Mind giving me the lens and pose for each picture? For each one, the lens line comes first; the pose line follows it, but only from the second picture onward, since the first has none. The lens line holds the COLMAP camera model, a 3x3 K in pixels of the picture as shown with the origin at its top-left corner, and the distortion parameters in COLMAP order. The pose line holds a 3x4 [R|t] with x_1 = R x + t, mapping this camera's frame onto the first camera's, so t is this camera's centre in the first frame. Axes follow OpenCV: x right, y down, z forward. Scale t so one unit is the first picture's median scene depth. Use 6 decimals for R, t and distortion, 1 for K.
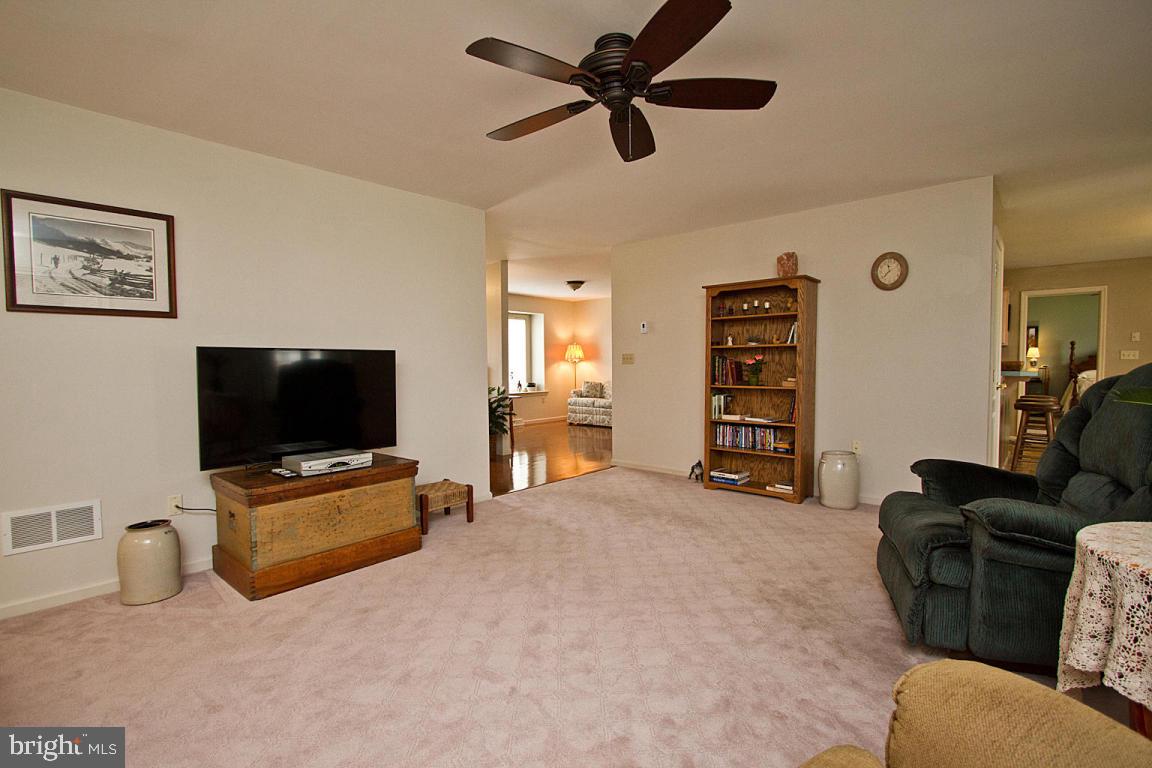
lens RADIAL K [[535.9, 0, 580.5], [0, 535.9, 389.0], [0, 0, 1]] dist [-0.018149, 0.003082]
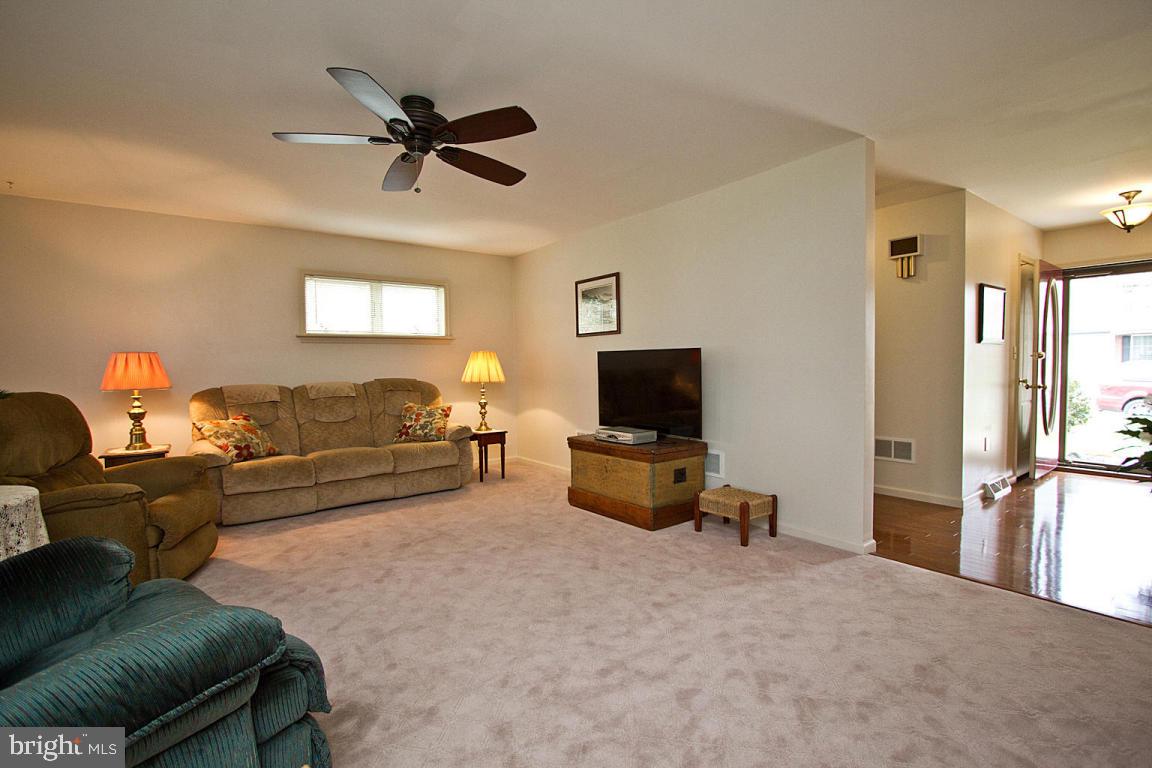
lens RADIAL K [[535.9, 0, 578.1], [0, 535.9, 387.8], [0, 0, 1]] dist [-0.018149, 0.003082]
pose [[-0.211983, 0.052483, -0.975863, 0.628652], [-0.030760, 0.997704, 0.060339, -0.042955], [0.976789, 0.042808, -0.209882, 0.856102]]
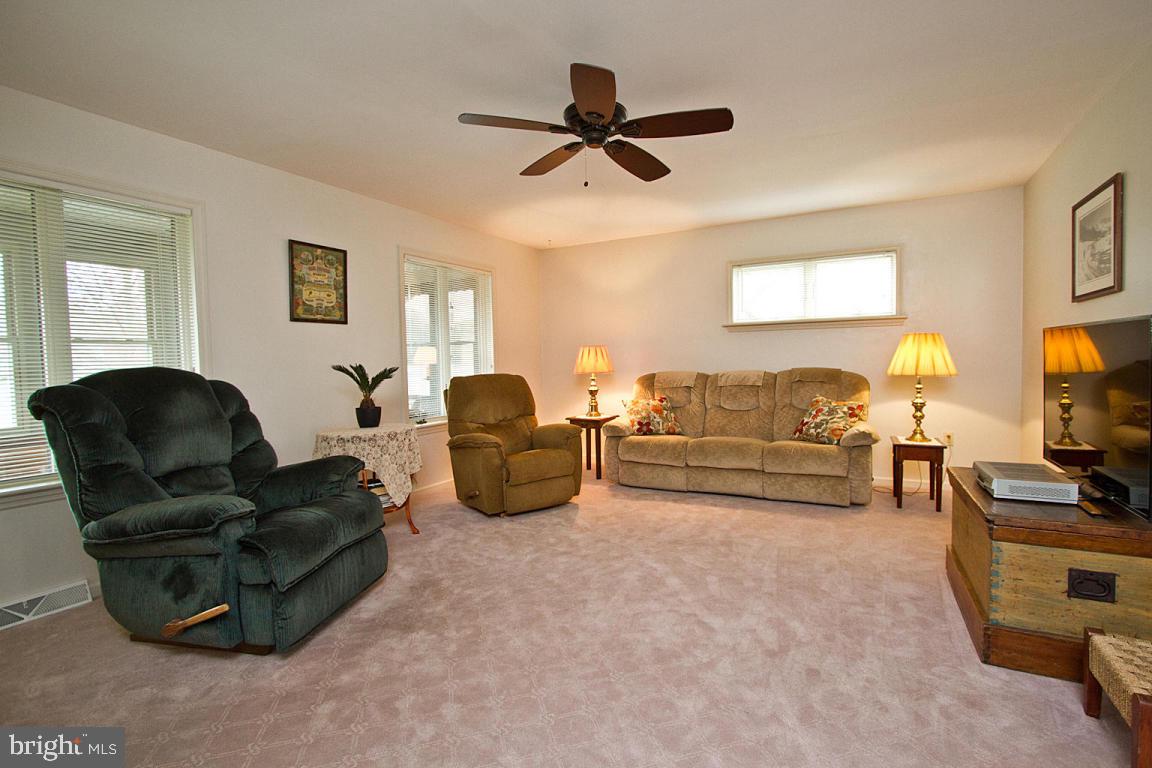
lens RADIAL K [[535.9, 0, 573.0], [0, 535.9, 385.9], [0, 0, 1]] dist [-0.018149, 0.003082]
pose [[-0.978283, 0.038206, -0.203720, 0.201201], [0.018672, 0.995113, 0.096959, -0.055754], [0.206429, 0.091050, -0.974216, 1.159620]]
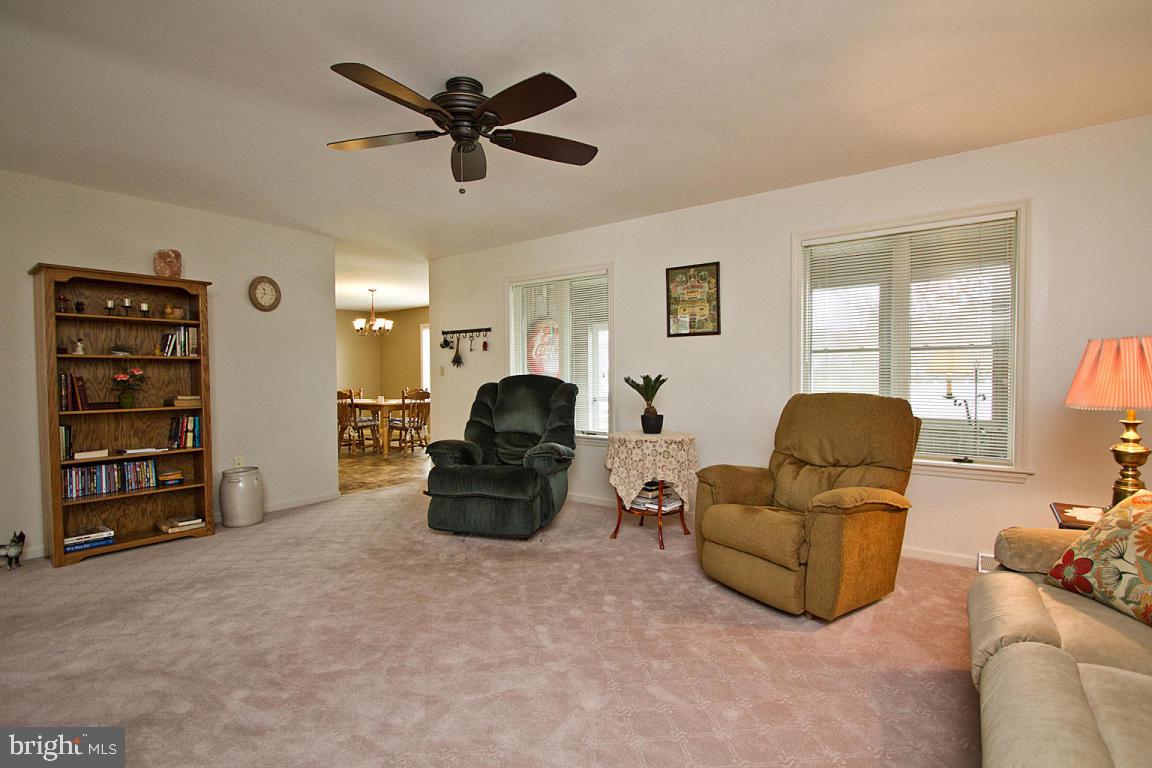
lens RADIAL K [[535.9, 0, 581.1], [0, 535.9, 389.5], [0, 0, 1]] dist [-0.018149, 0.003082]
pose [[-0.087509, -0.019999, 0.995963, -0.554905], [0.054401, 0.998211, 0.024824, -0.018611], [-0.994677, 0.056354, -0.086264, 0.462300]]
